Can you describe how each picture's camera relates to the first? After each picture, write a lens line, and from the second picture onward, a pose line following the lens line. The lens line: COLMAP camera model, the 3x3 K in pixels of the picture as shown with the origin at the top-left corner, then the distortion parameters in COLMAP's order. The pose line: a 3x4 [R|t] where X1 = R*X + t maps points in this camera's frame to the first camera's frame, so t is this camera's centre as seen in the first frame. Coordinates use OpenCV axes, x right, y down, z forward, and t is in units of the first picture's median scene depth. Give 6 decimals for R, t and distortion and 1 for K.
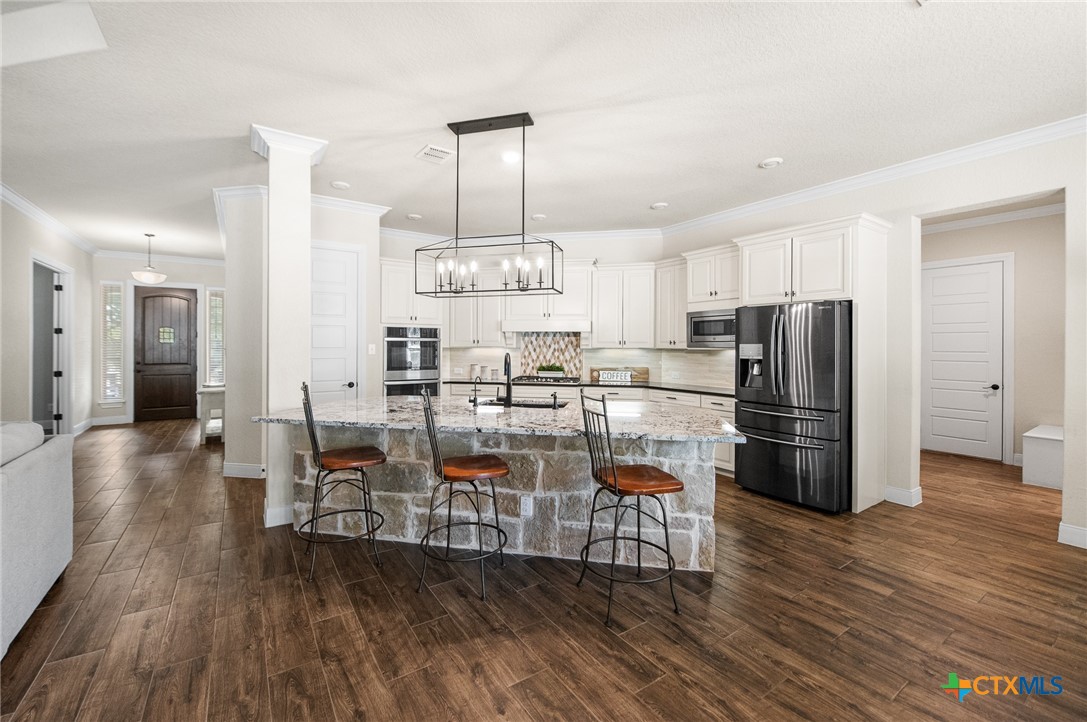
lens RADIAL K [[451.6, 0, 538.4], [0, 451.6, 347.2], [0, 0, 1]] dist [-0.011256, -0.000691]
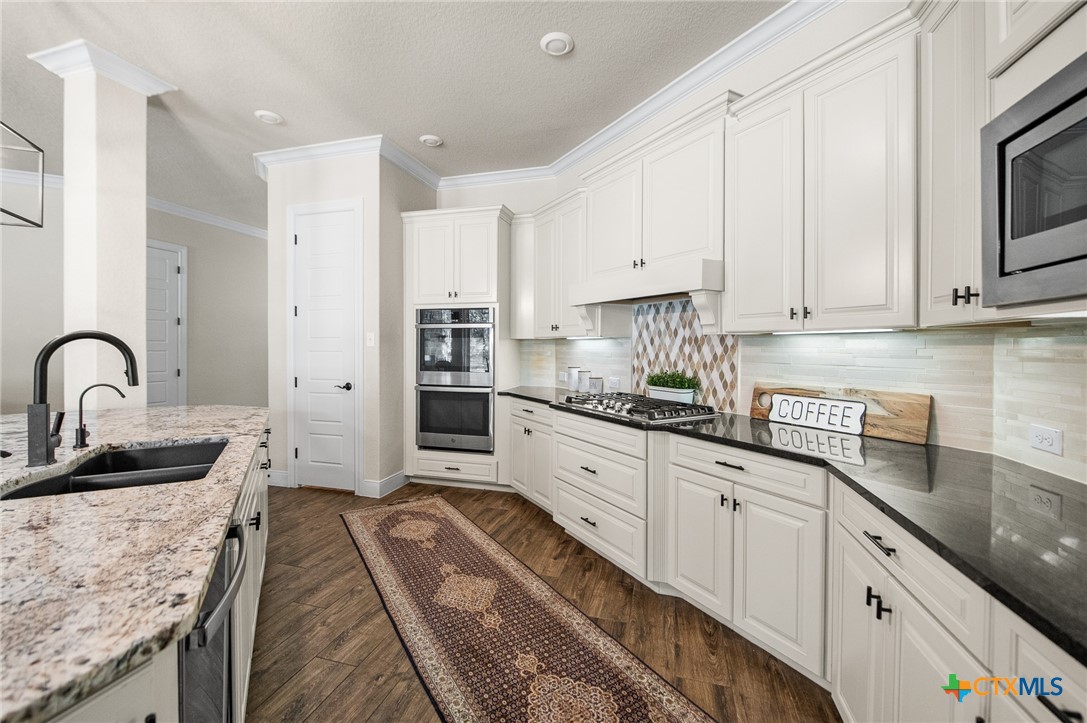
lens RADIAL K [[451.6, 0, 538.4], [0, 451.6, 347.7], [0, 0, 1]] dist [-0.011256, -0.000691]
pose [[0.641530, -0.000474, -0.767098, 0.296131], [-0.004879, 0.999977, -0.004698, 0.016338], [0.767082, 0.006756, 0.641513, 0.610582]]
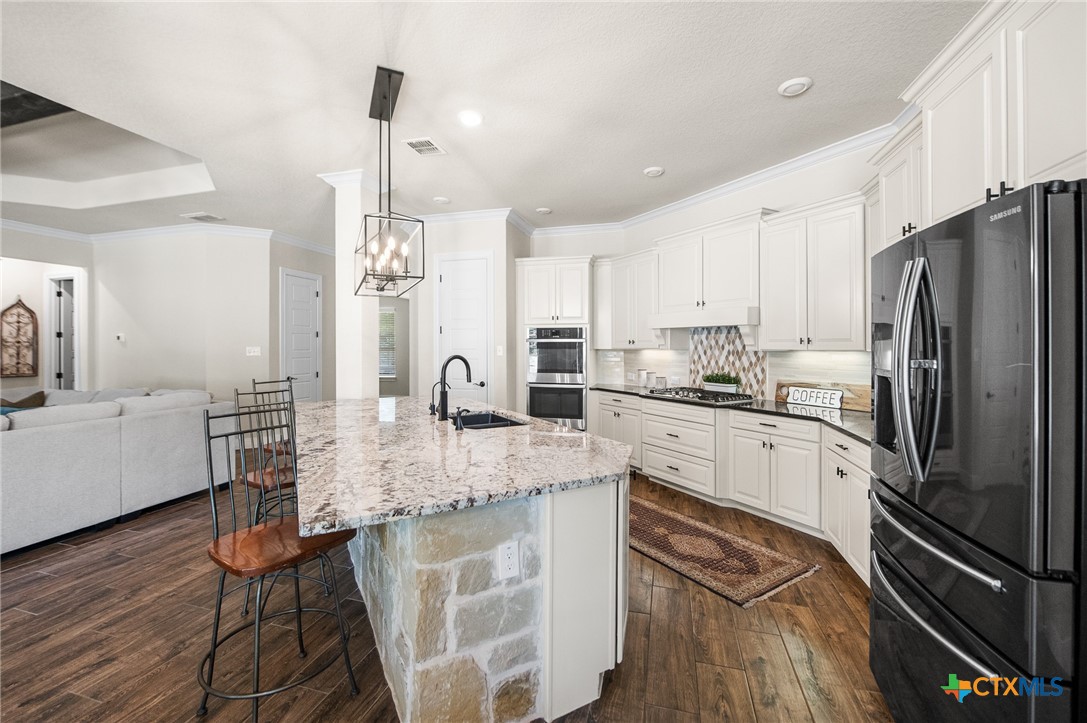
lens RADIAL K [[451.6, 0, 538.4], [0, 451.6, 347.7], [0, 0, 1]] dist [-0.011256, -0.000691]
pose [[0.641608, -0.002322, -0.767030, 0.388020], [0.000281, 0.999996, -0.002792, 0.000228], [0.767033, 0.001576, 0.641606, 0.338027]]
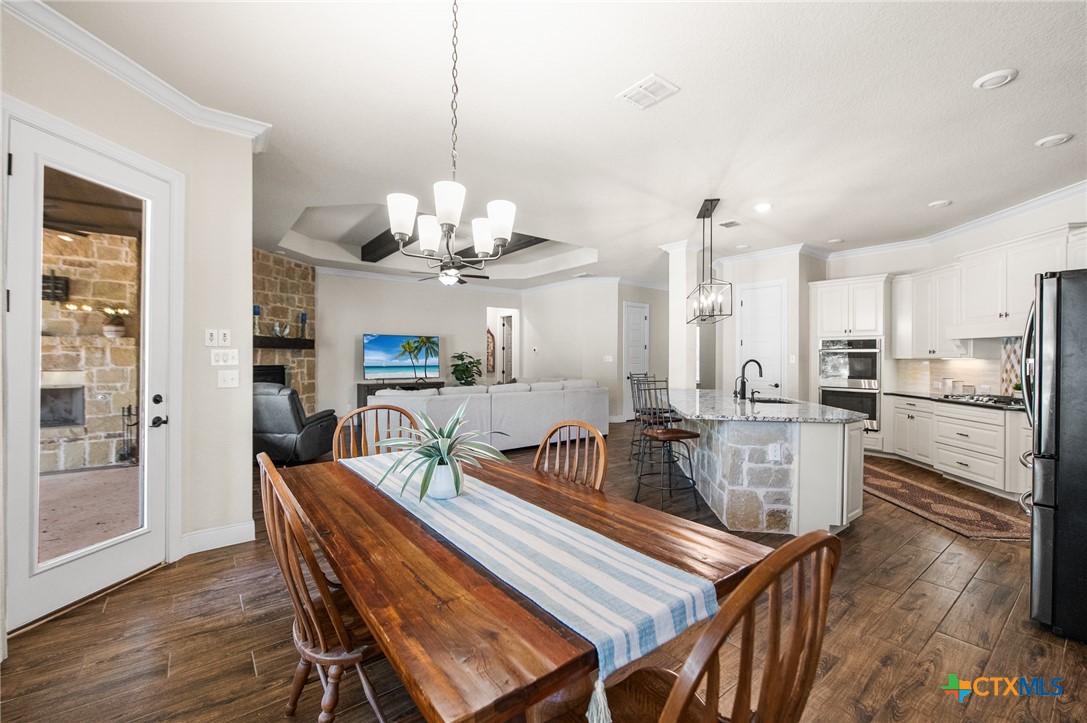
lens RADIAL K [[452.8, 0, 531.9], [0, 452.8, 357.9], [0, 0, 1]] dist [-0.008506, -0.000272]
pose [[0.049256, -0.003643, -0.998780, 0.708484], [-0.010617, 0.999935, -0.004170, 0.011567], [0.998730, 0.010810, 0.049214, 0.169722]]
